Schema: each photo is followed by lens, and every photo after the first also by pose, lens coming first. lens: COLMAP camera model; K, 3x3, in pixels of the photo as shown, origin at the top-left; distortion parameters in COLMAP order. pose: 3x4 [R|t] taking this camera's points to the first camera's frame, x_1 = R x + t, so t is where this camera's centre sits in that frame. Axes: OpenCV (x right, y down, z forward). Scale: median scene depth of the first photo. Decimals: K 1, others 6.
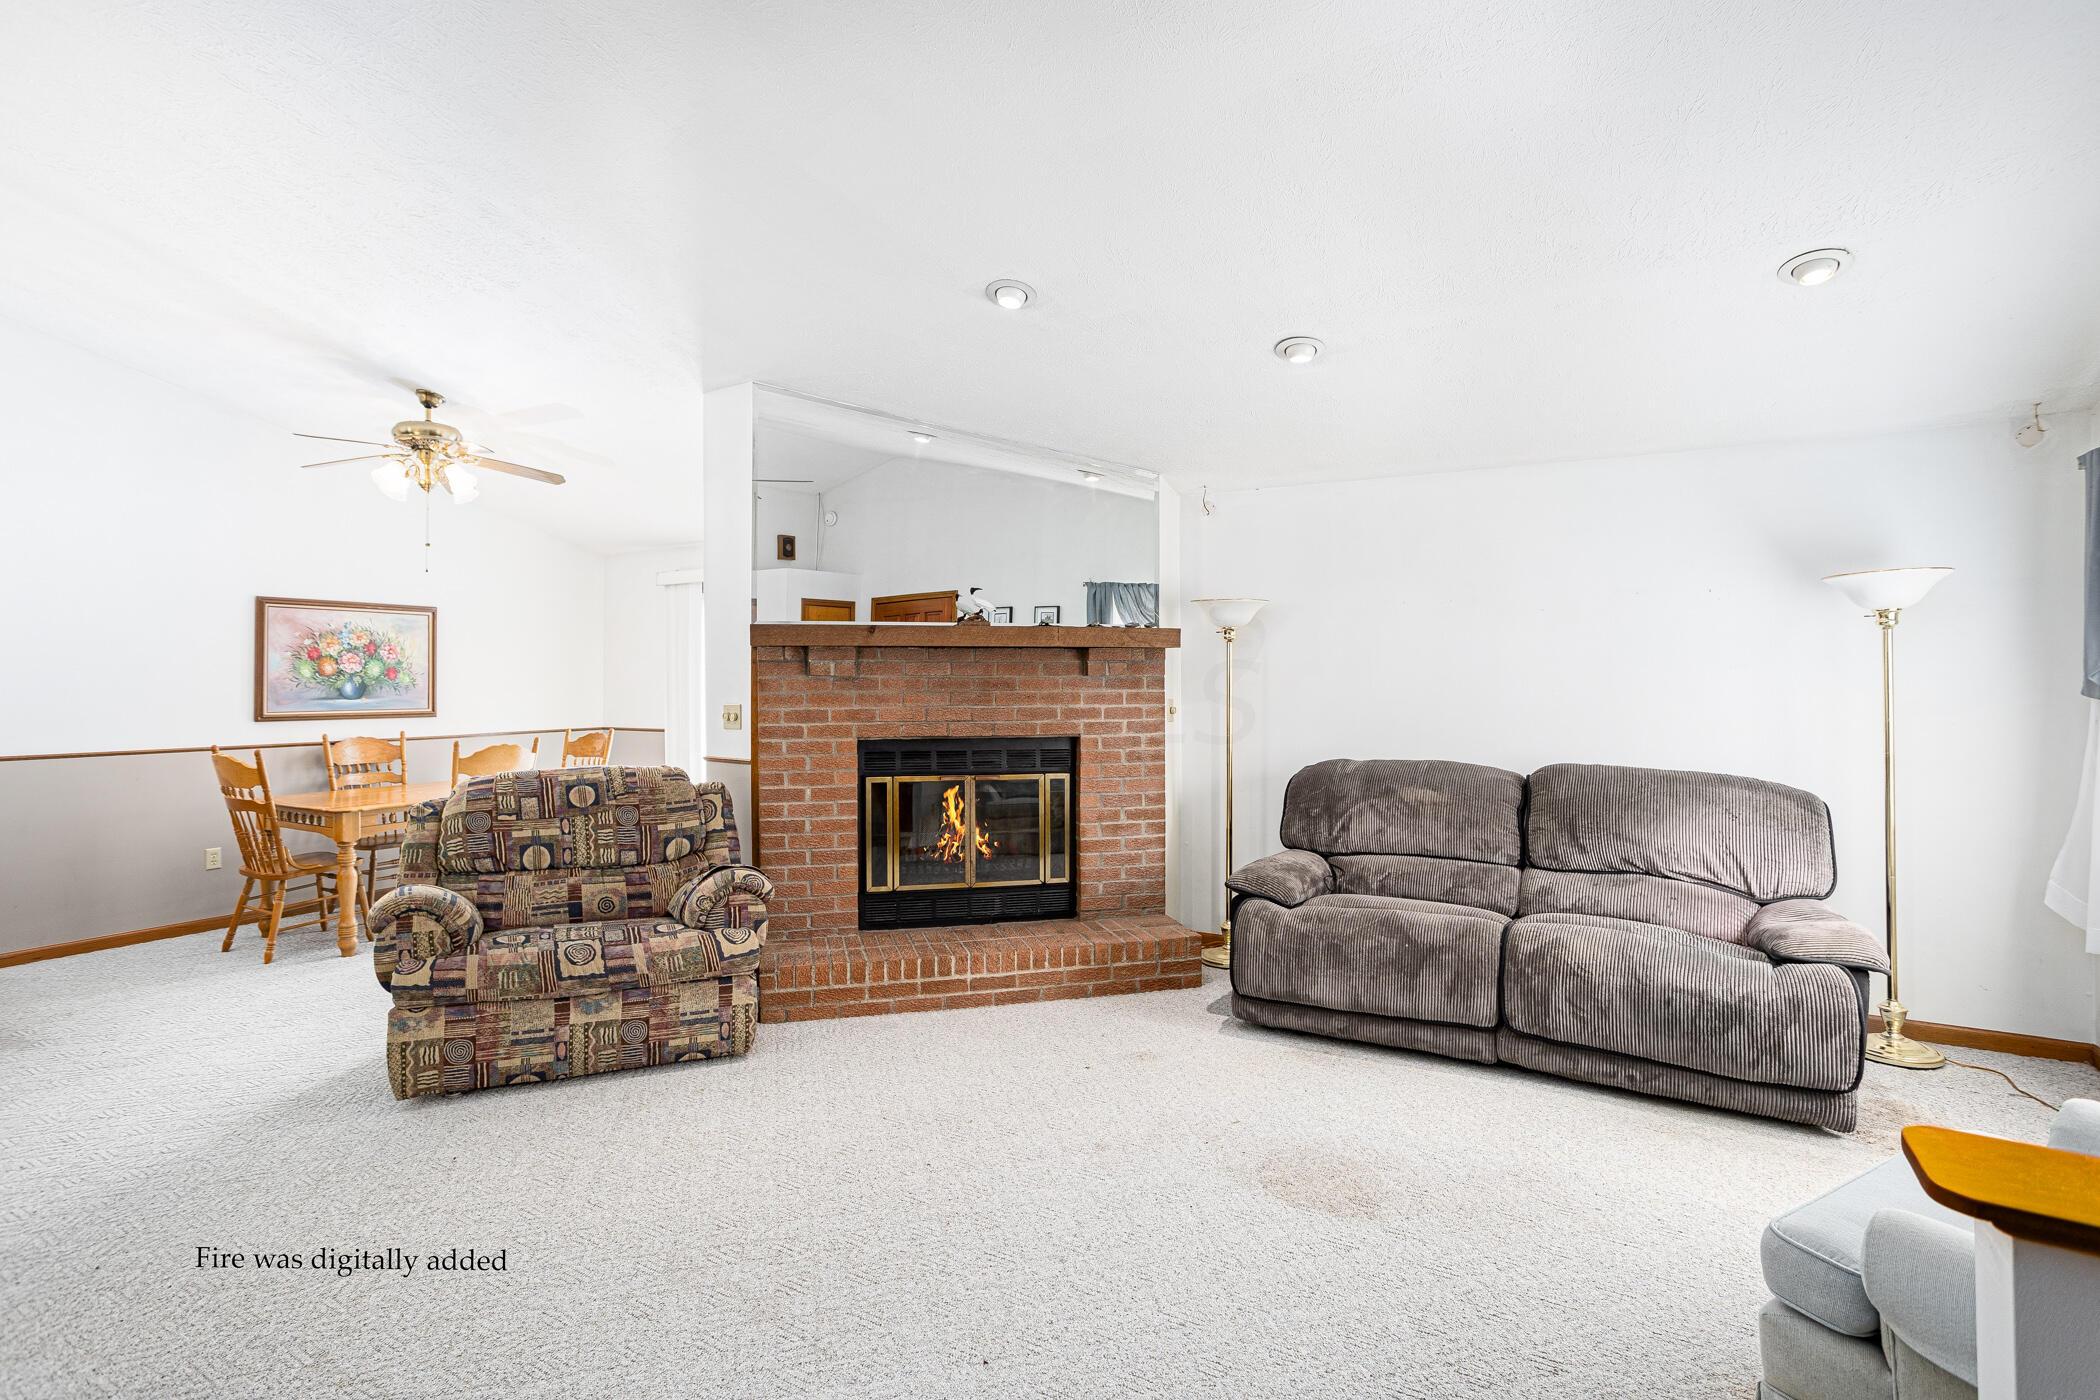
lens RADIAL K [[1024.5, 0, 1059.3], [0, 1024.5, 681.1], [0, 0, 1]] dist [-0.048233, 0.026914]
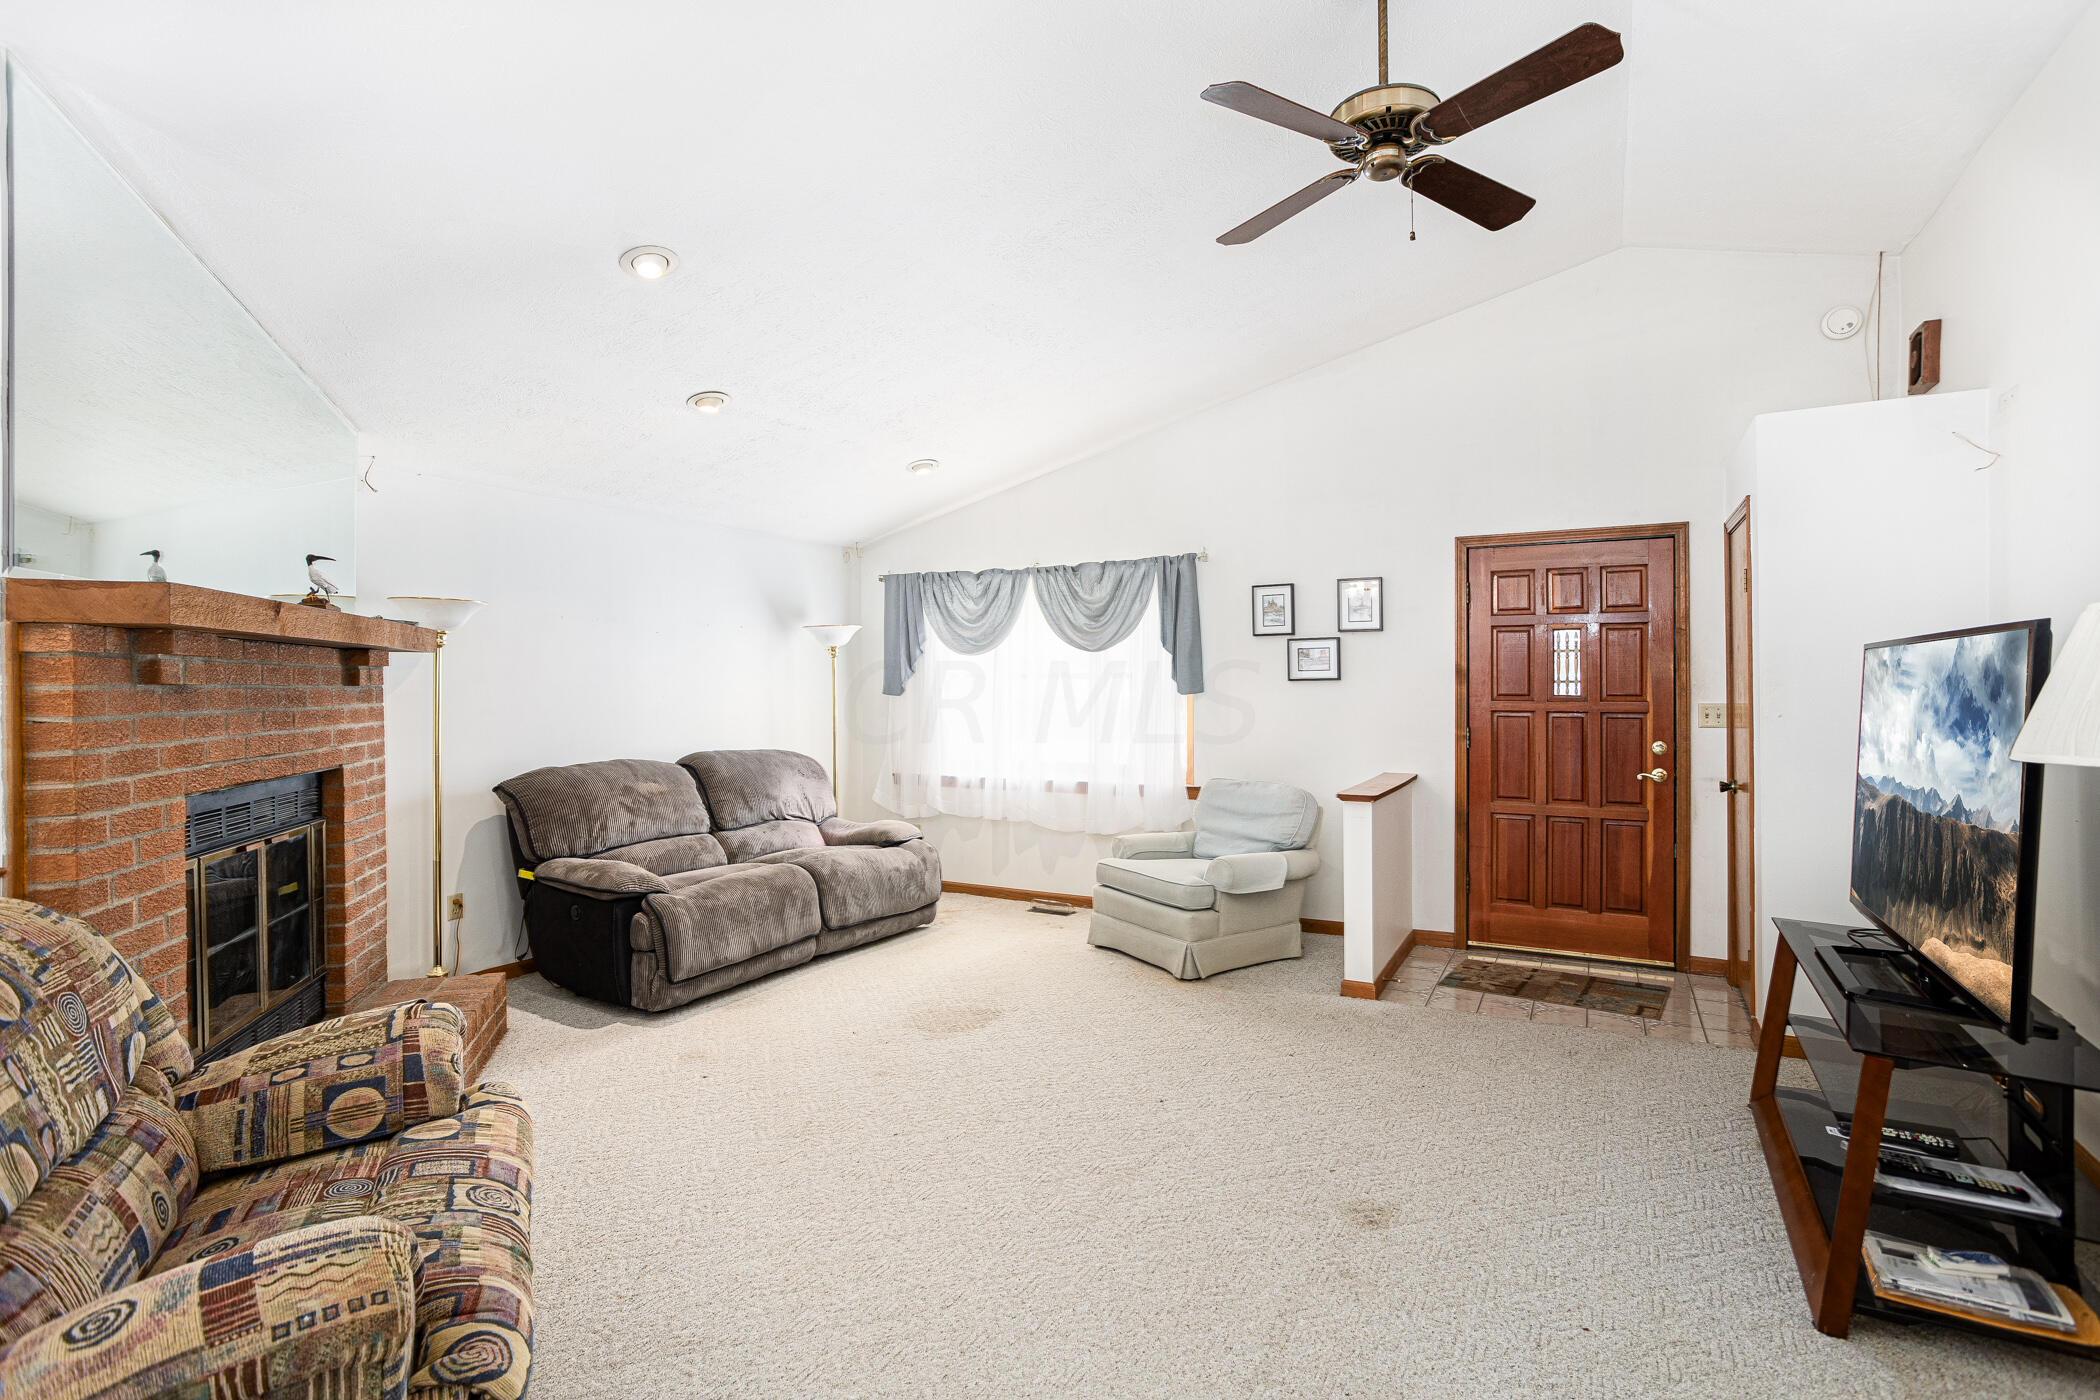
lens RADIAL K [[1024.5, 0, 1035.7], [0, 1024.5, 685.3], [0, 0, 1]] dist [-0.048233, 0.026914]
pose [[-0.023683, 0.000973, 0.999719, -0.712112], [0.006524, 0.999978, -0.000819, -0.001207], [-0.999698, 0.006503, -0.023689, 0.508792]]
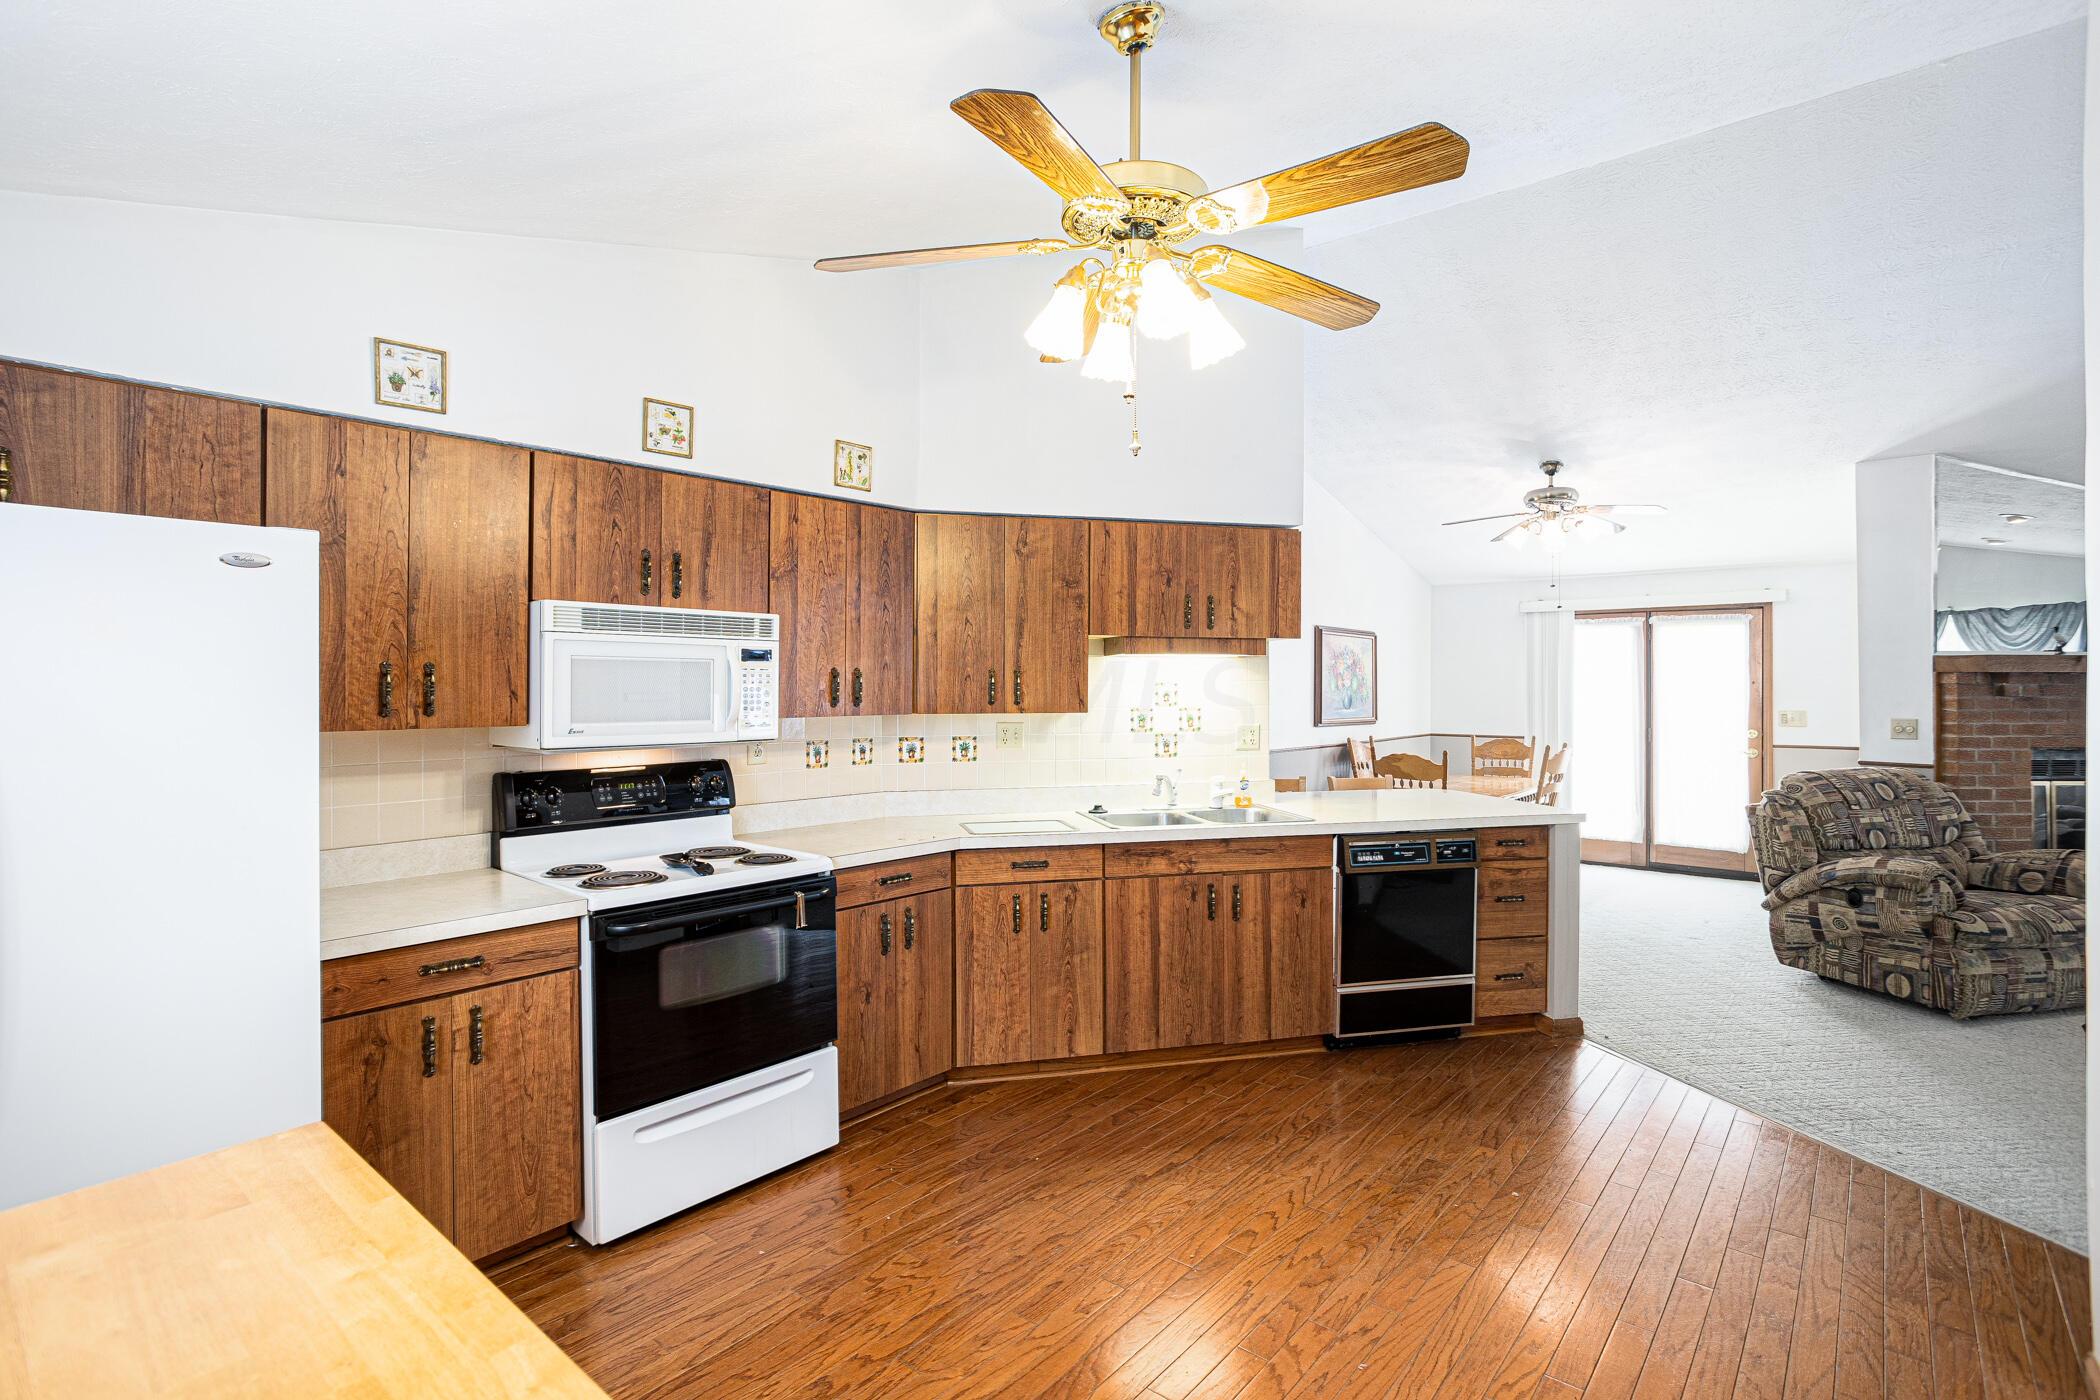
lens RADIAL K [[1024.5, 0, 1043.9], [0, 1024.5, 678.2], [0, 0, 1]] dist [-0.048233, 0.026914]
pose [[0.984180, 0.004673, -0.177110, -1.058486], [-0.005898, 0.999962, -0.006393, -0.011349], [0.177073, 0.007337, 0.984170, -0.342049]]
